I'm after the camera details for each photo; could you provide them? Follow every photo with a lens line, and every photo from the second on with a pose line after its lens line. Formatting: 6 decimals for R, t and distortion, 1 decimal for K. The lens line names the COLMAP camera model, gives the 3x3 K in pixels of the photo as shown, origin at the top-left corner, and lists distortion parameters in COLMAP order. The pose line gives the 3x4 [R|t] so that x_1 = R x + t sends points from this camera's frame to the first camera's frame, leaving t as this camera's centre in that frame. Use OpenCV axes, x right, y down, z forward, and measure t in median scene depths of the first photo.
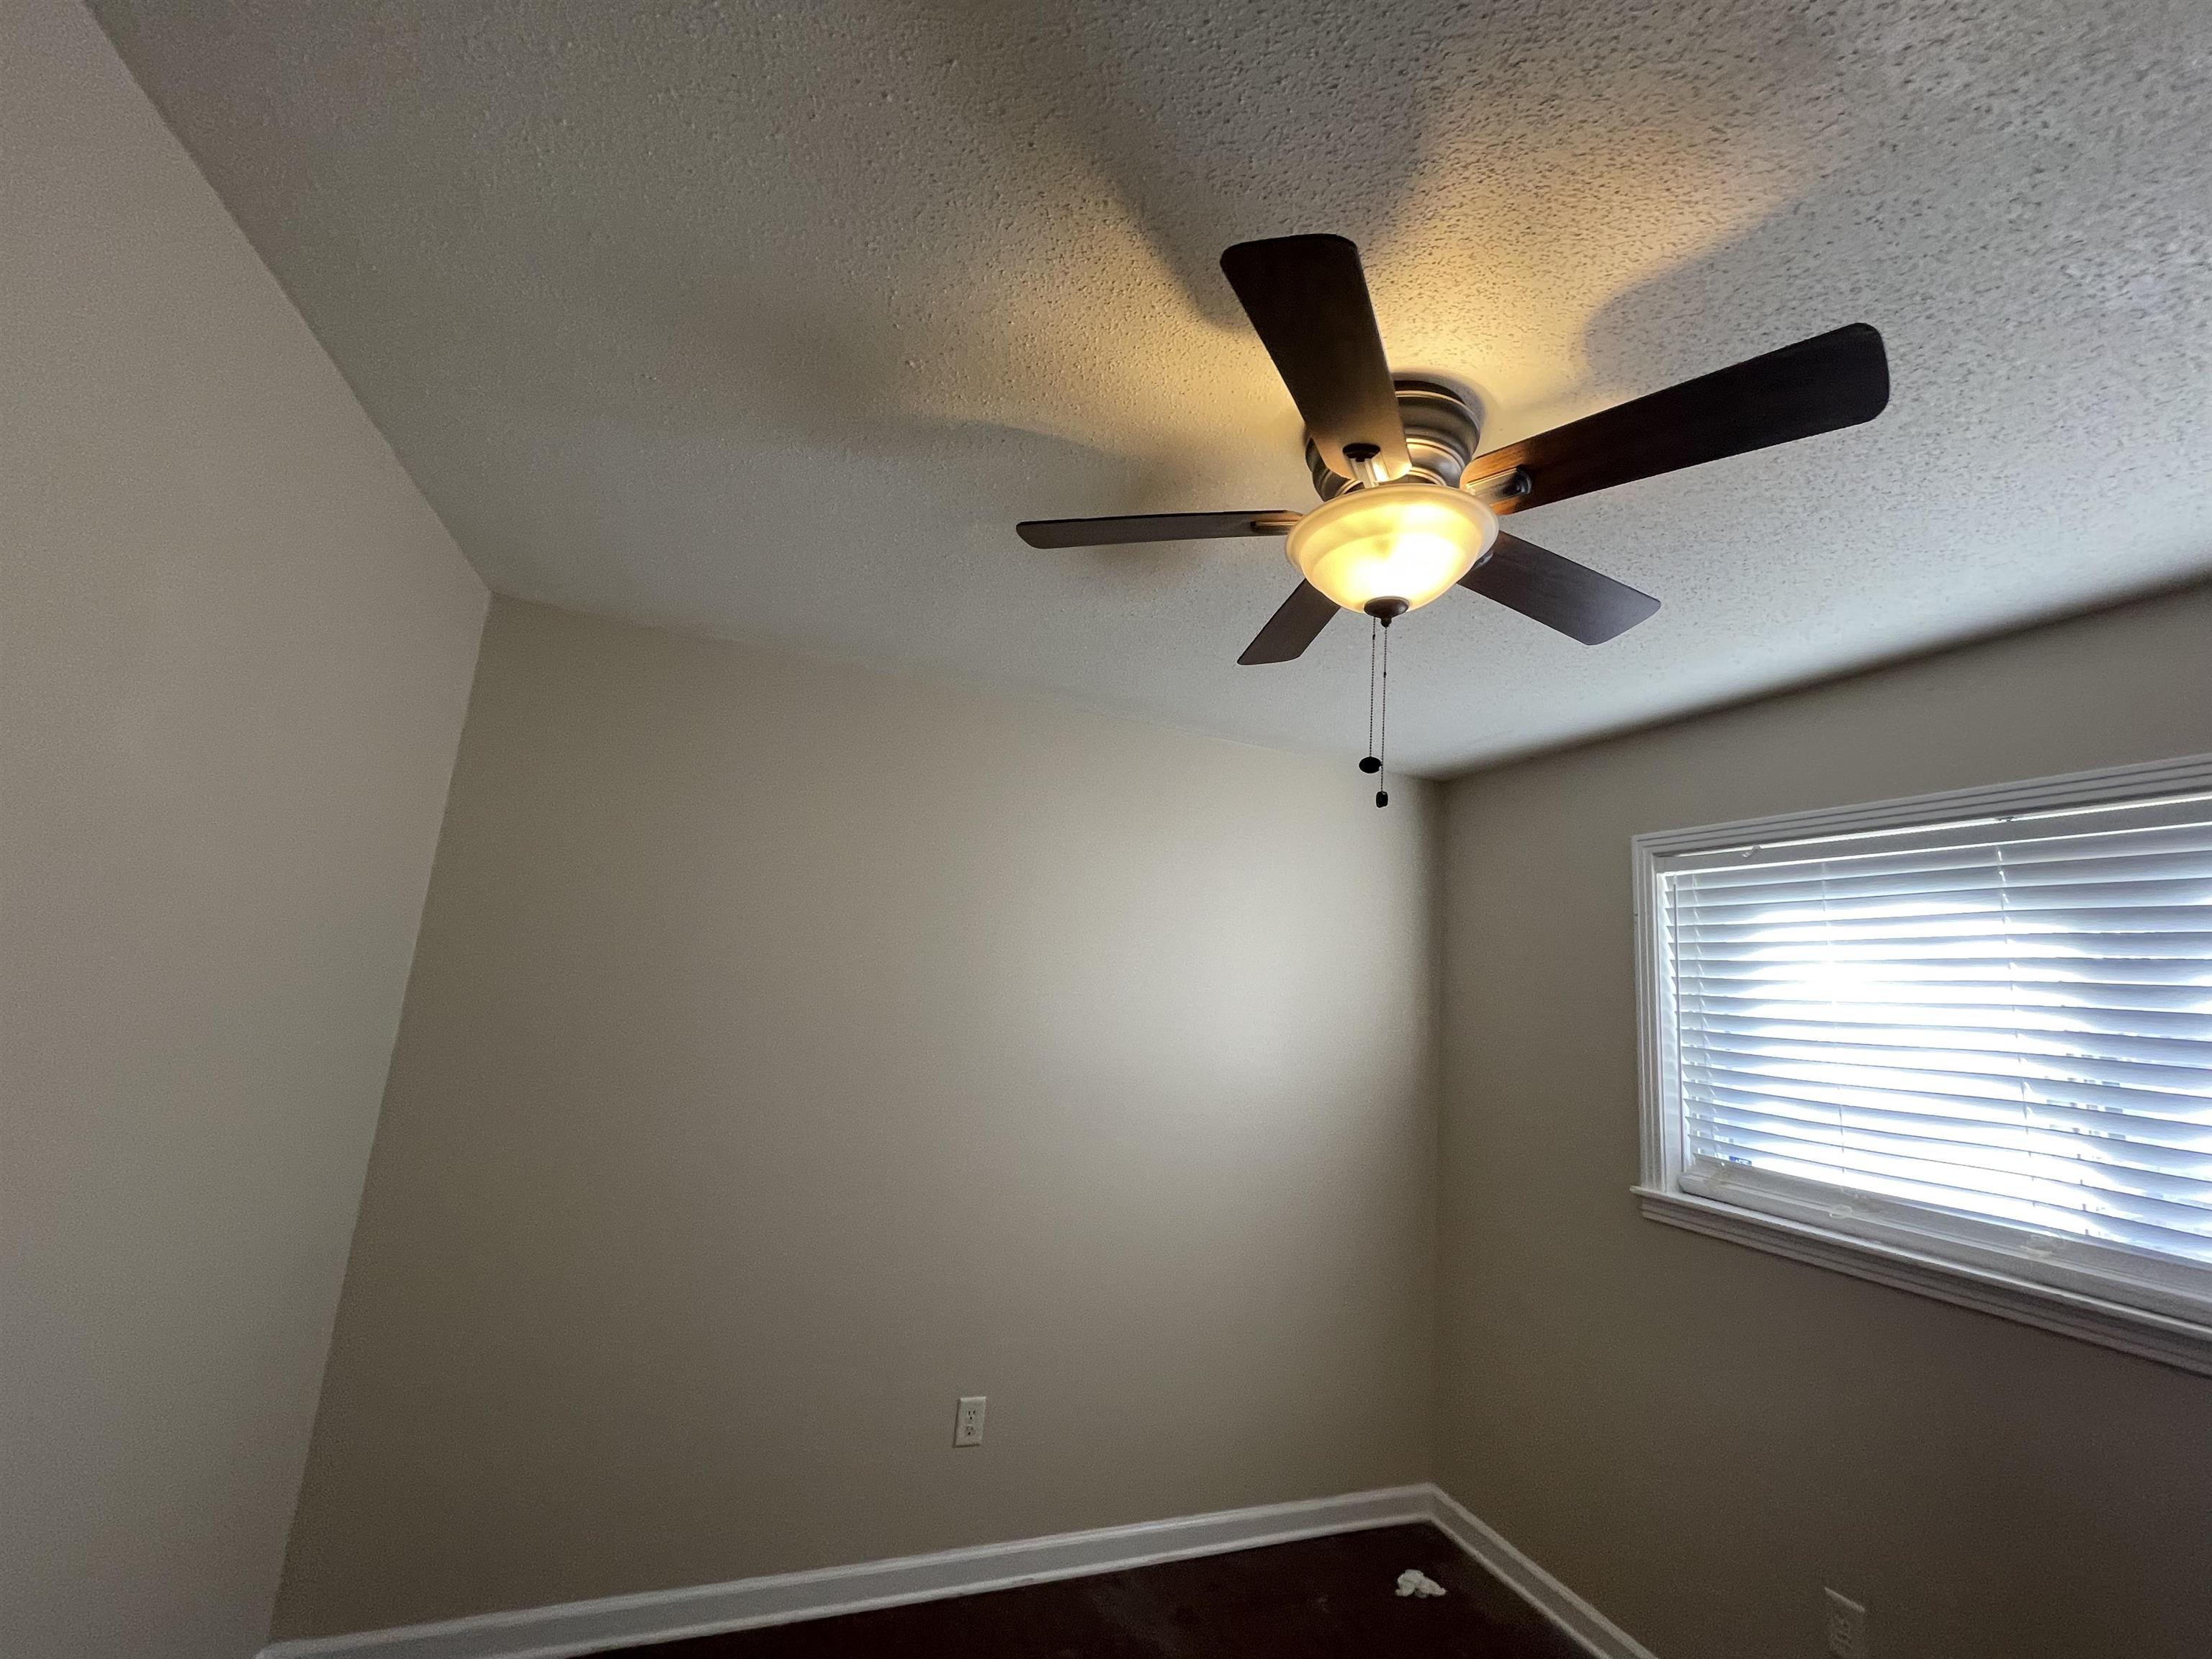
lens RADIAL K [[902.9, 0, 1106.0], [0, 902.9, 829.5], [0, 0, 1]] dist [-0.000708, -0.000290]
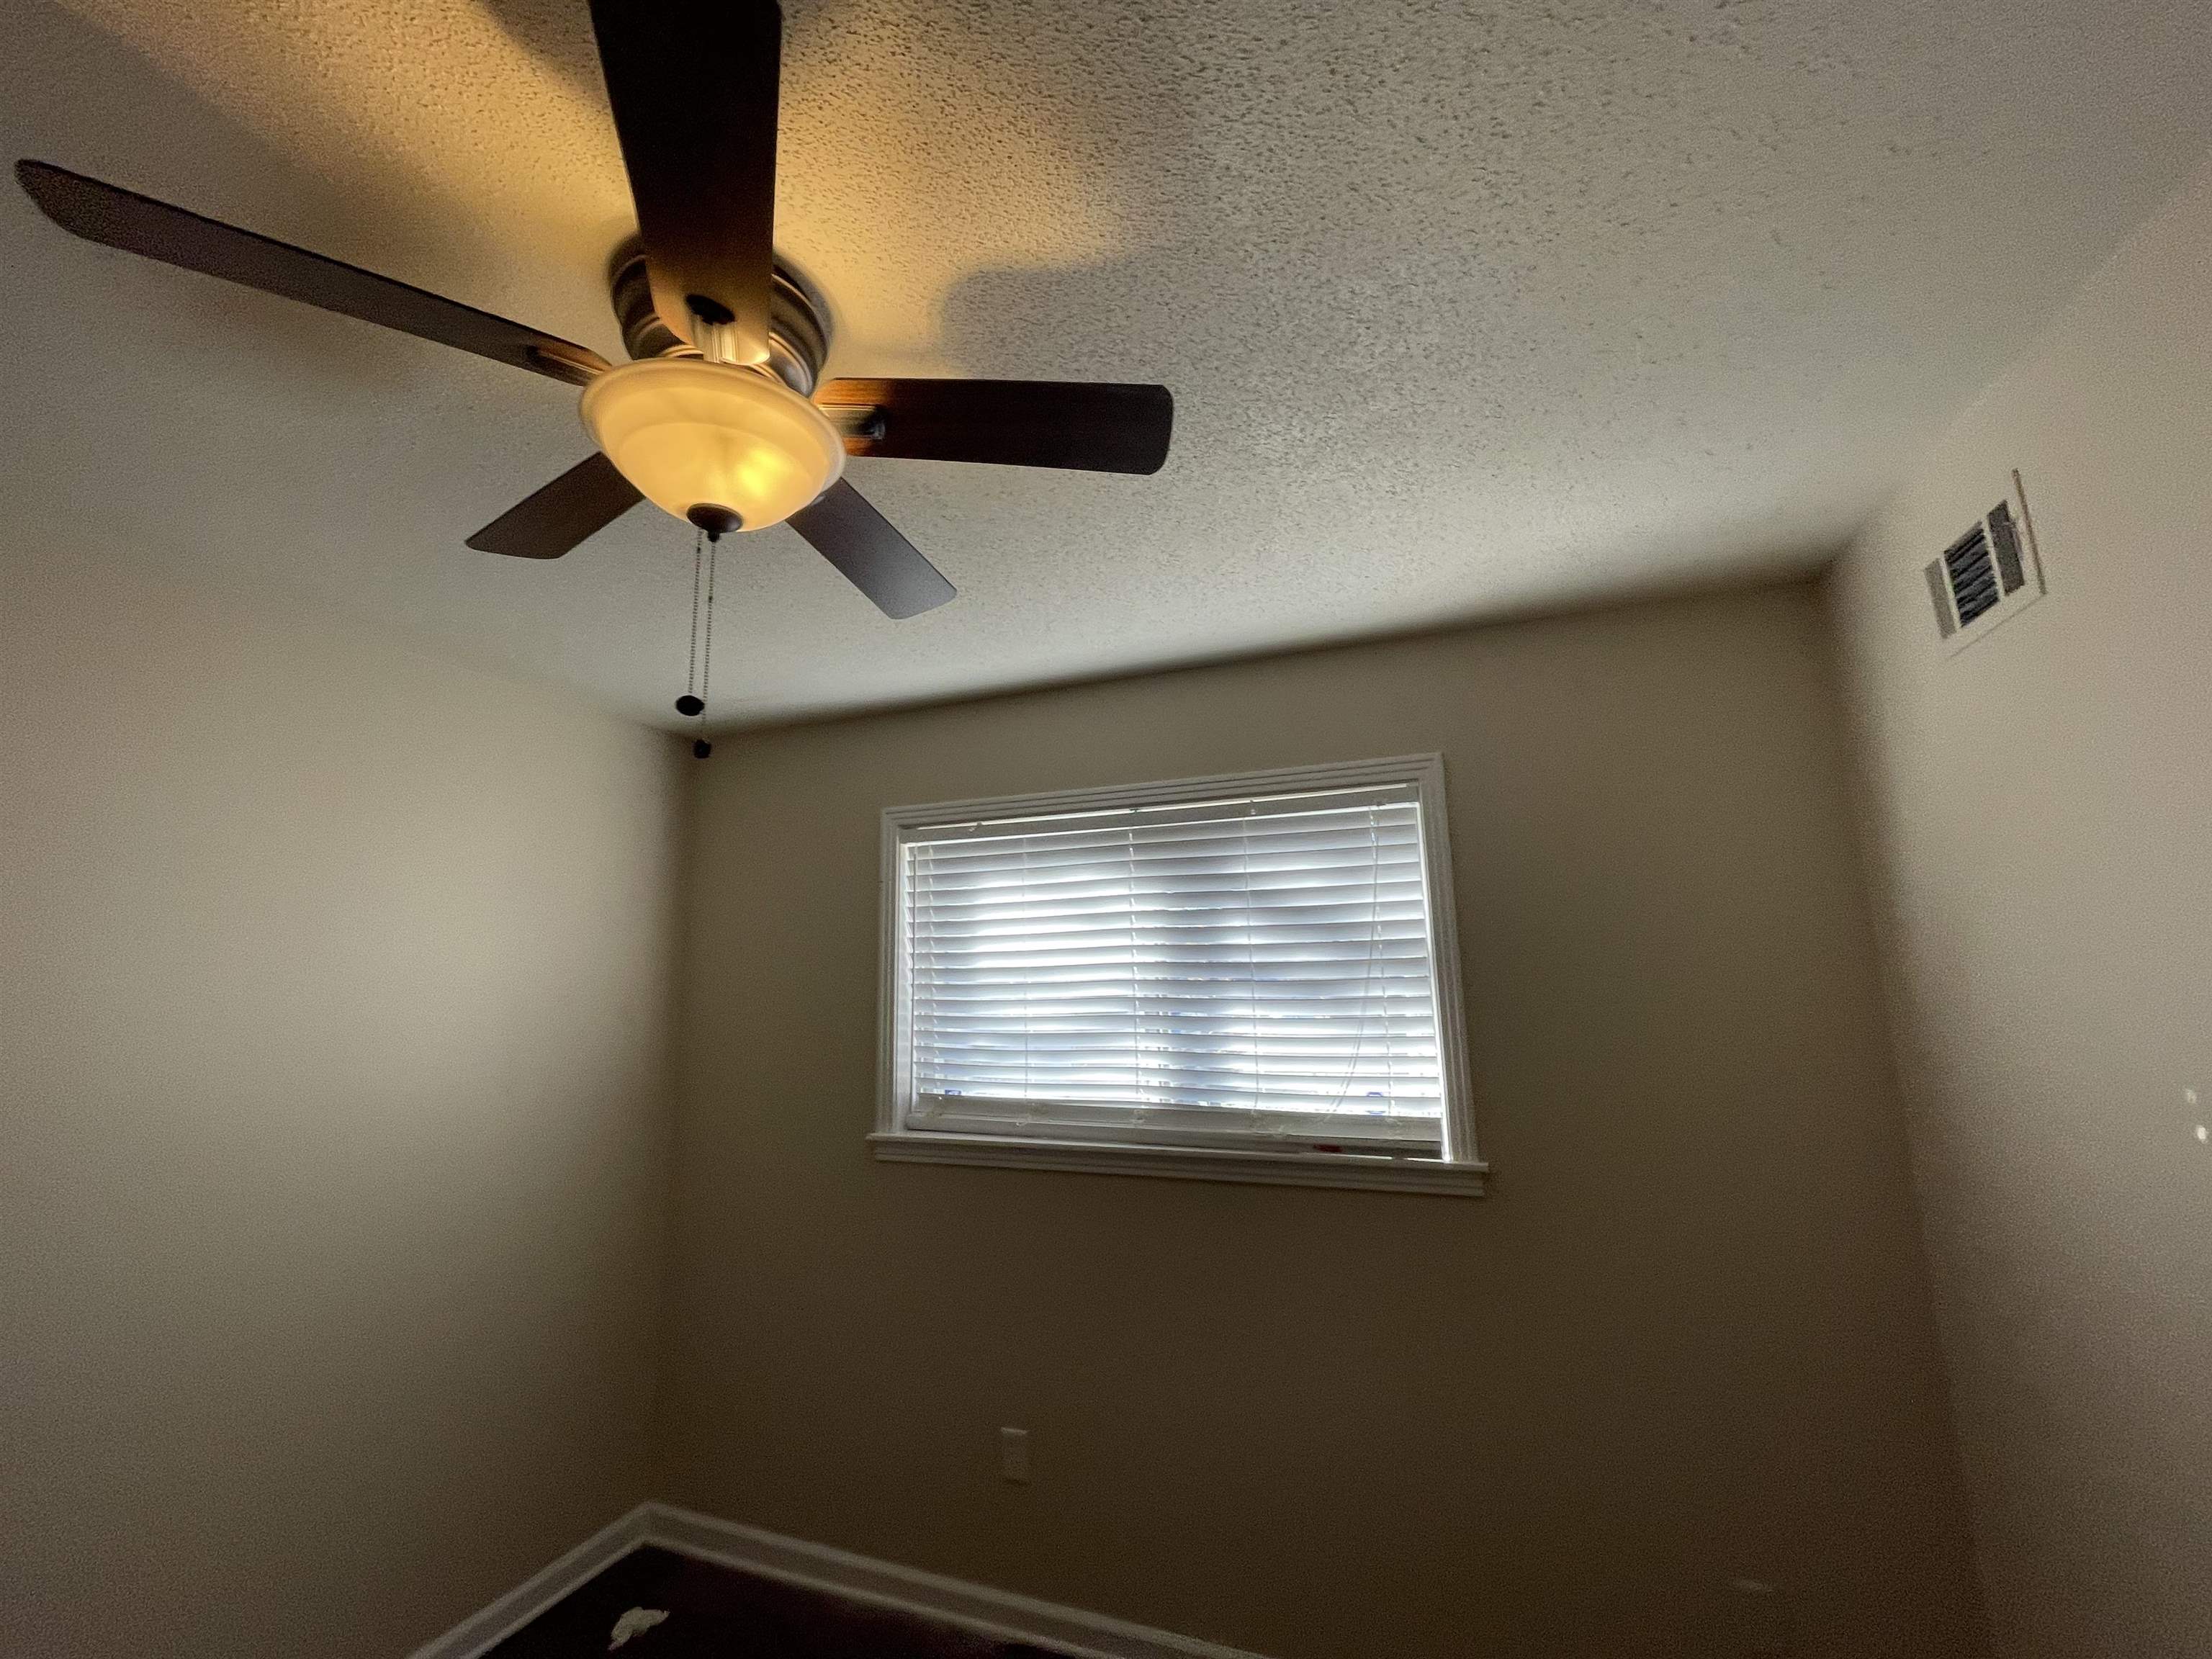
lens RADIAL K [[895.1, 0, 1103.9], [0, 895.1, 831.7], [0, 0, 1]] dist [0.000293, -0.000189]
pose [[0.671386, 0.031975, 0.740418, -0.037107], [-0.061830, 0.998002, 0.012966, 0.006439], [-0.738524, -0.054486, 0.672022, 0.124265]]
